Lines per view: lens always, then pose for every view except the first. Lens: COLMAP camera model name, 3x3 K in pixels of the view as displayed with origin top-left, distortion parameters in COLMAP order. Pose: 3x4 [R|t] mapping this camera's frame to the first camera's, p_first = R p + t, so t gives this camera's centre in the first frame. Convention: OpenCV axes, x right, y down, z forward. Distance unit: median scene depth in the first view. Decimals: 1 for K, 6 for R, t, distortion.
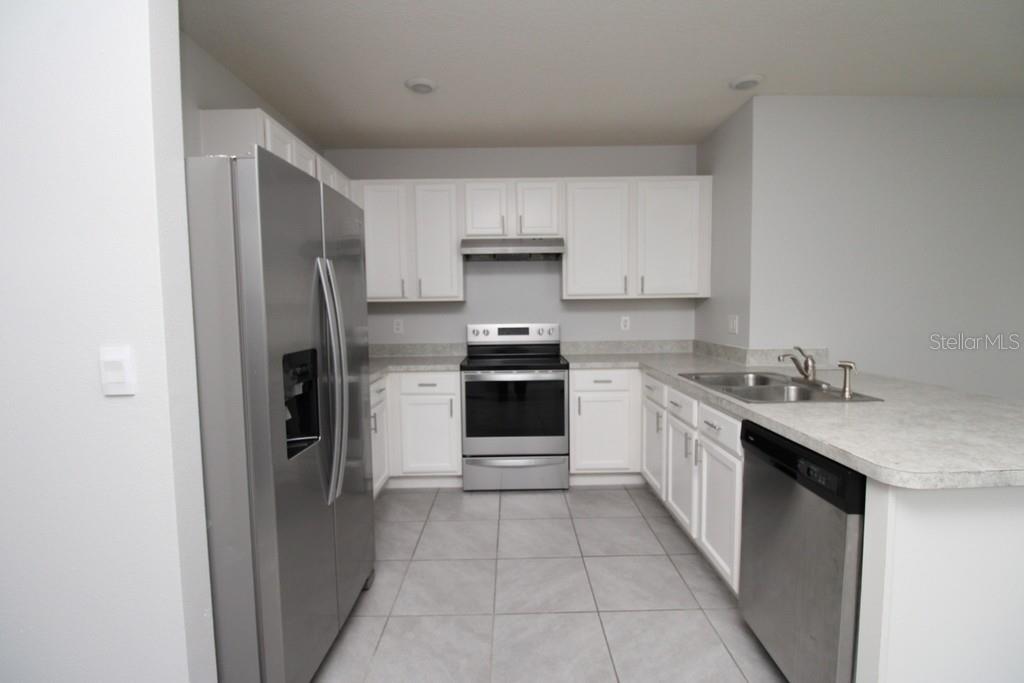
lens RADIAL K [[474.1, 0, 513.3], [0, 474.1, 339.2], [0, 0, 1]] dist [-0.027247, -0.000839]
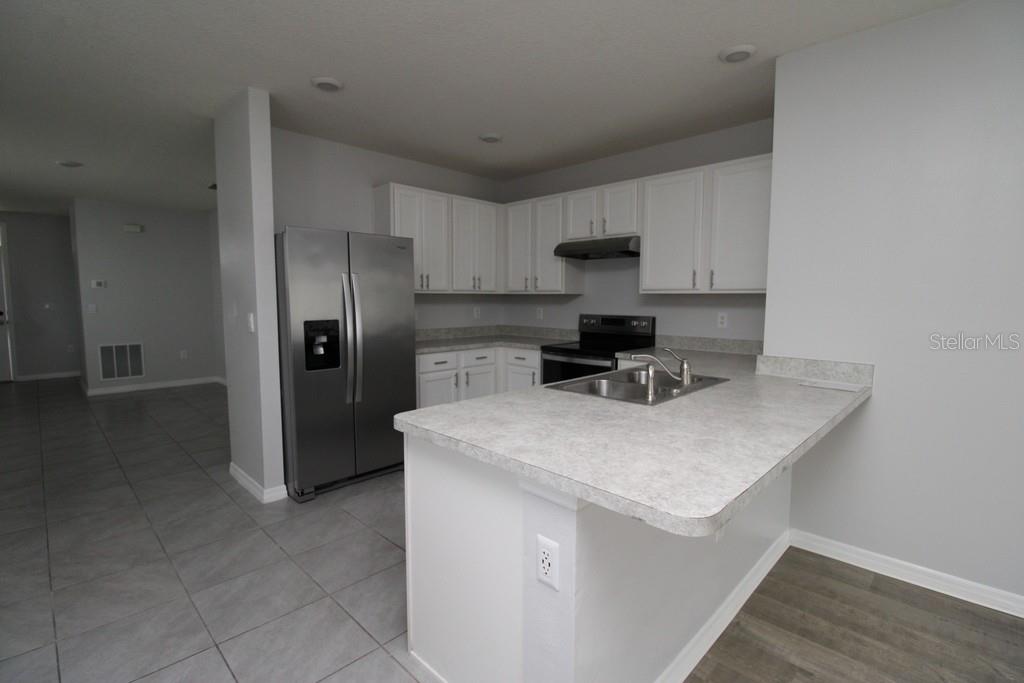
lens RADIAL K [[474.1, 0, 513.3], [0, 474.1, 339.2], [0, 0, 1]] dist [-0.027247, -0.000839]
pose [[0.700067, 0.077855, -0.709820, 0.674268], [-0.062179, 0.996909, 0.048020, -0.016933], [0.711365, 0.010519, 0.702744, 0.065002]]
